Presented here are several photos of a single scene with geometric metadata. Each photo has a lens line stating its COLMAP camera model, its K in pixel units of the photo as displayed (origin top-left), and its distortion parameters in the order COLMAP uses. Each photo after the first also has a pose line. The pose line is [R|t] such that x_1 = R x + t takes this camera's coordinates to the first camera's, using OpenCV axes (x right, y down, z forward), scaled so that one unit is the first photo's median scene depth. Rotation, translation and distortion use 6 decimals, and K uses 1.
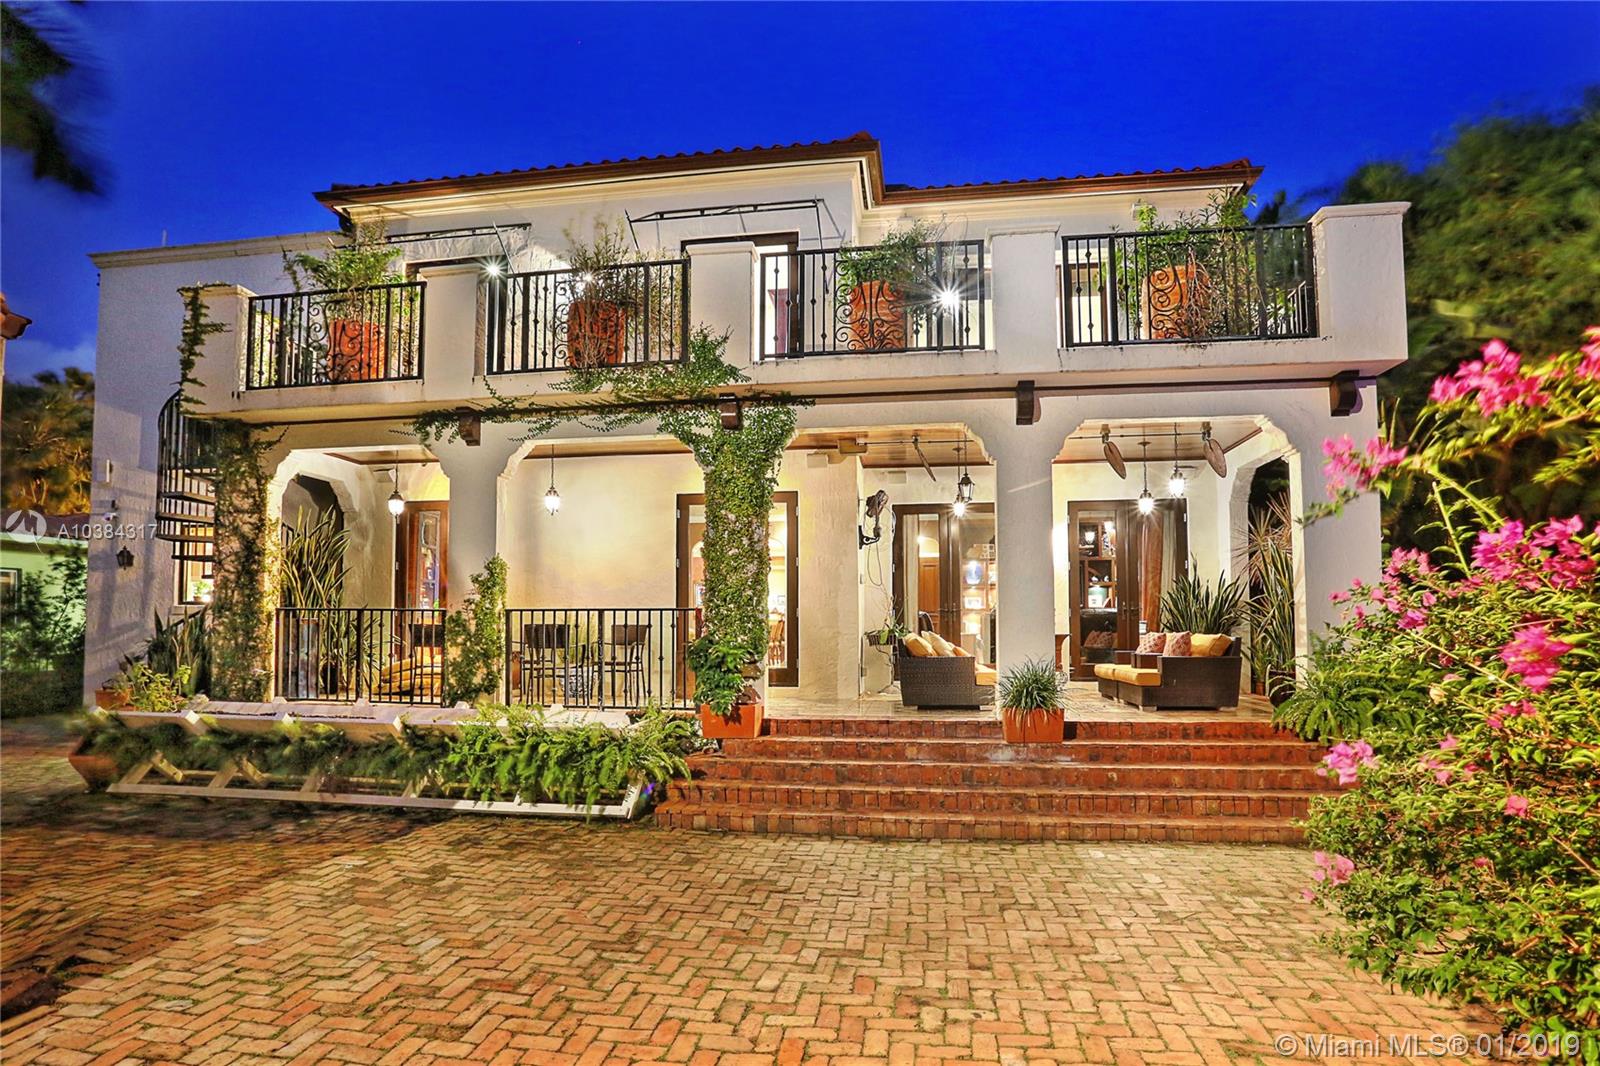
lens RADIAL K [[775.0, 0, 803.6], [0, 775.0, 603.3], [0, 0, 1]] dist [-0.028174, 0.000432]
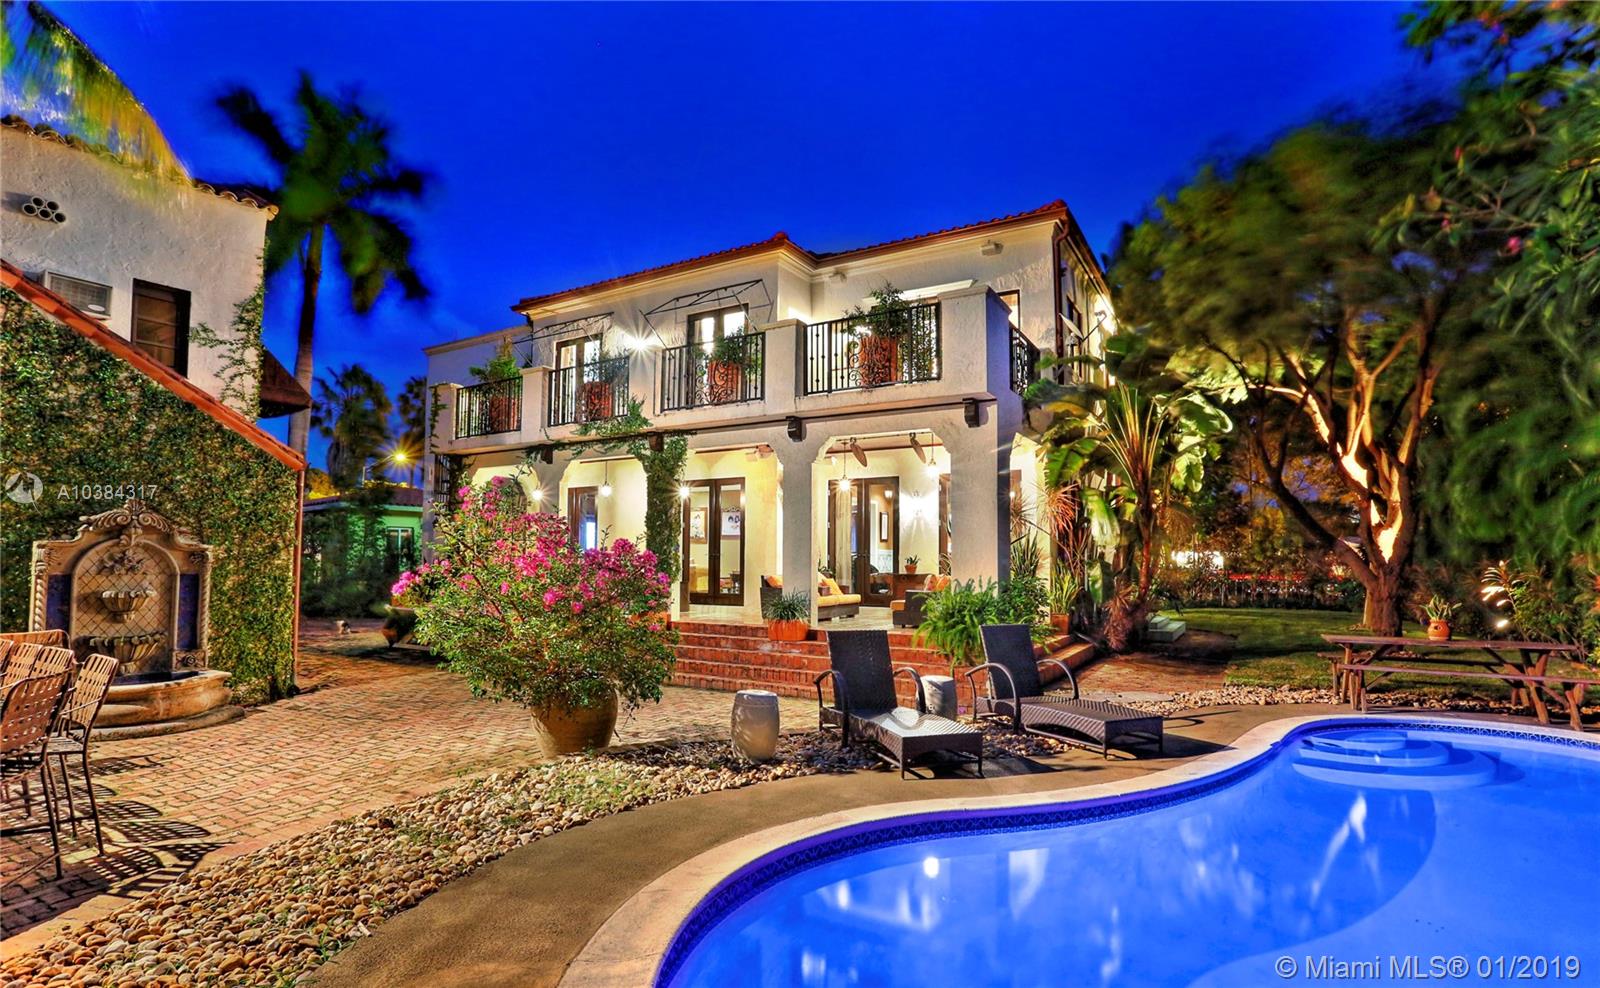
lens RADIAL K [[818.2, 0, 802.6], [0, 818.2, 525.4], [0, 0, 1]] dist [-0.045070, 0.031748]
pose [[0.909115, -0.014668, -0.416288, 0.889966], [0.009075, 0.999840, -0.015412, -0.029675], [0.416447, 0.010233, 0.909102, -0.467975]]
